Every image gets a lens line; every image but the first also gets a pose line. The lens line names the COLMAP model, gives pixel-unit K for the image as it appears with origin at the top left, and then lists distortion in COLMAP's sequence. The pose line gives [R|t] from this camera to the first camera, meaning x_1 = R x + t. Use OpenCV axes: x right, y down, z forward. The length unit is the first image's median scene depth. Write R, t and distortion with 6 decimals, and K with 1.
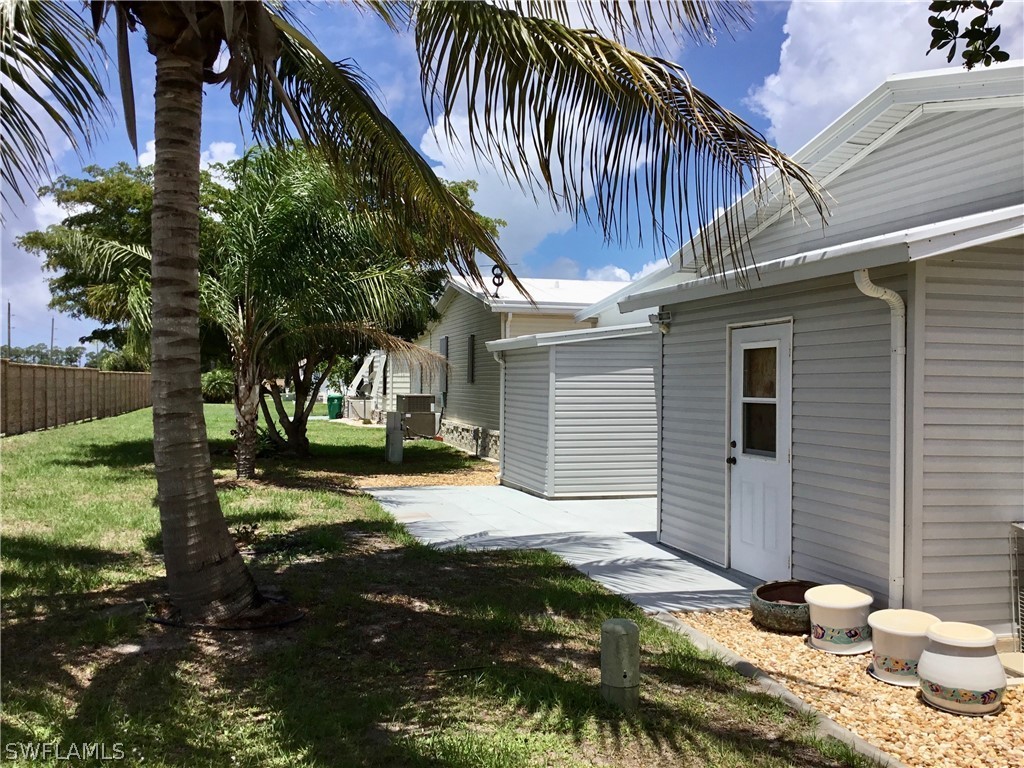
lens RADIAL K [[918.5, 0, 509.7], [0, 918.5, 388.9], [0, 0, 1]] dist [0.072030, -0.093522]
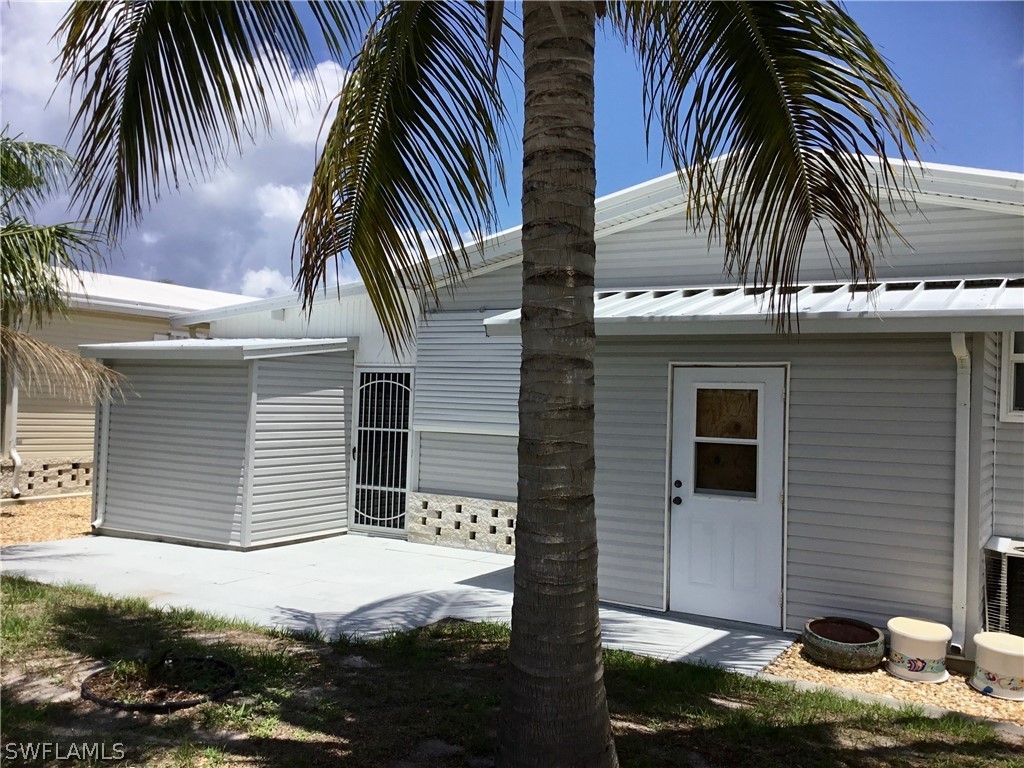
lens RADIAL K [[918.5, 0, 509.2], [0, 918.5, 380.5], [0, 0, 1]] dist [0.072030, -0.093522]
pose [[0.720203, 0.034161, 0.692922, -0.582661], [-0.023300, 0.999415, -0.025053, -0.021805], [-0.693372, 0.001898, 0.720577, 0.422417]]
